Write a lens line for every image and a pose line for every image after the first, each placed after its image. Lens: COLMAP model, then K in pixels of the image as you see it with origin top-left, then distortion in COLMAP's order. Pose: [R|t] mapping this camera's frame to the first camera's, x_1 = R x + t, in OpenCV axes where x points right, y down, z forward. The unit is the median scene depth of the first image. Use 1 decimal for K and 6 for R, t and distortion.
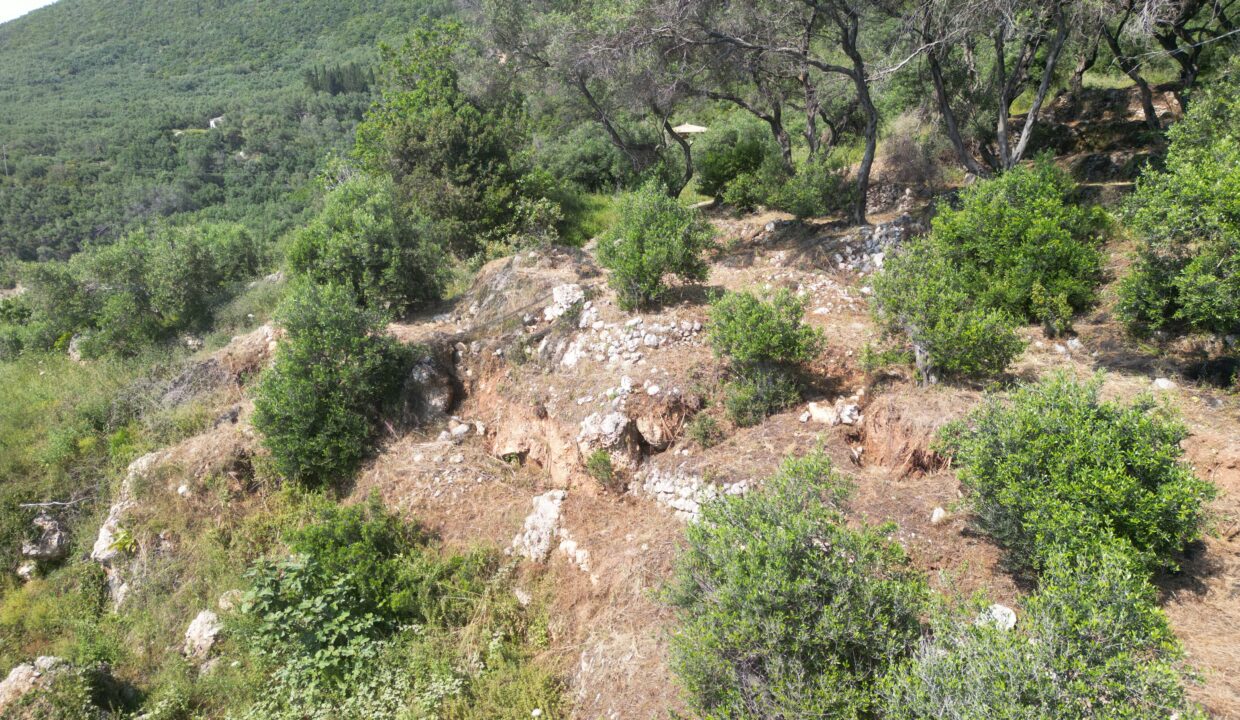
lens RADIAL K [[867.5, 0, 618.1], [0, 867.5, 359.1], [0, 0, 1]] dist [0.053816, -0.043824]
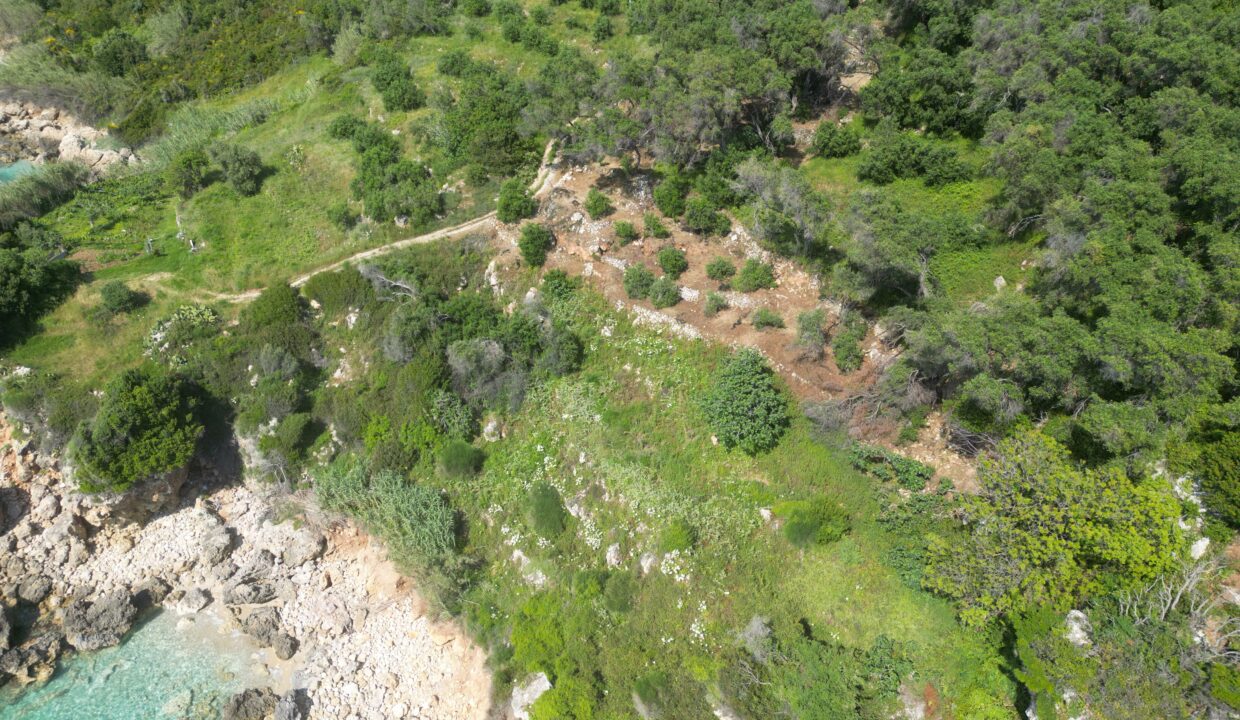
lens RADIAL K [[845.4, 0, 619.1], [0, 845.4, 360.6], [0, 0, 1]] dist [0.001577, 0.000057]
pose [[0.954603, -0.151684, 0.256368, -1.251096], [0.037481, 0.914965, 0.401790, -1.306868], [-0.295513, -0.373941, 0.879114, -3.648011]]
